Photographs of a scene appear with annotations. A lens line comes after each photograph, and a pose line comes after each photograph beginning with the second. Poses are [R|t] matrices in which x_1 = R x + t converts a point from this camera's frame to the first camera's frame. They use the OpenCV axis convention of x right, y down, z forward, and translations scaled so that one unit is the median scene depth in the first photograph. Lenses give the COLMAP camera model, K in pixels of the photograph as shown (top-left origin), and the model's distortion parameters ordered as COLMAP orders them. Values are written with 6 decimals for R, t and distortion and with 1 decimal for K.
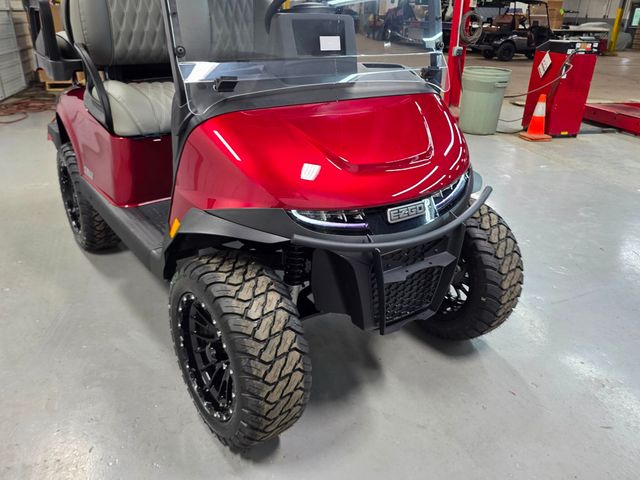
lens RADIAL K [[505.7, 0, 315.2], [0, 505.7, 244.2], [0, 0, 1]] dist [0.043014, -0.039182]
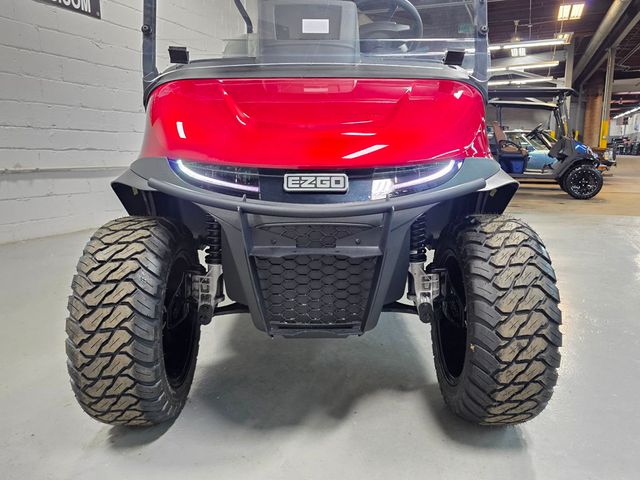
lens RADIAL K [[505.7, 0, 326.1], [0, 505.7, 231.9], [0, 0, 1]] dist [0.043014, -0.039182]
pose [[0.826486, 0.071142, -0.558445, 0.467139], [-0.218338, 0.954845, -0.201494, 0.122123], [0.518893, 0.288461, 0.804699, 0.277363]]
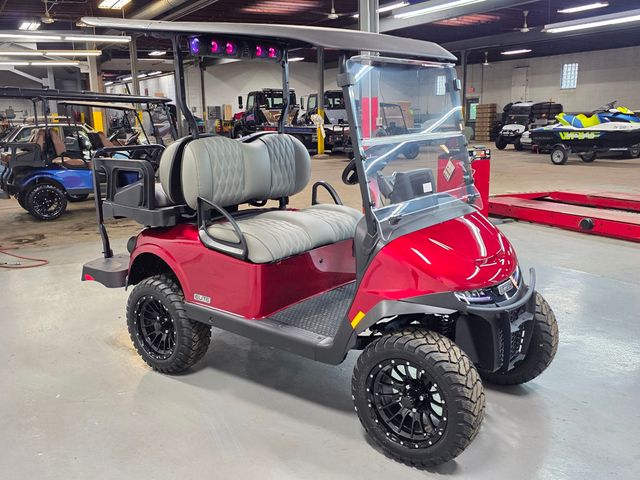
lens RADIAL K [[613.0, 0, 310.5], [0, 613.0, 239.9], [0, 0, 1]] dist [0.059896, 0.000000]
pose [[0.957348, -0.098207, 0.271734, -0.648395], [0.155271, 0.967991, -0.197194, 0.054461], [-0.243670, 0.230975, 0.941953, -0.491781]]
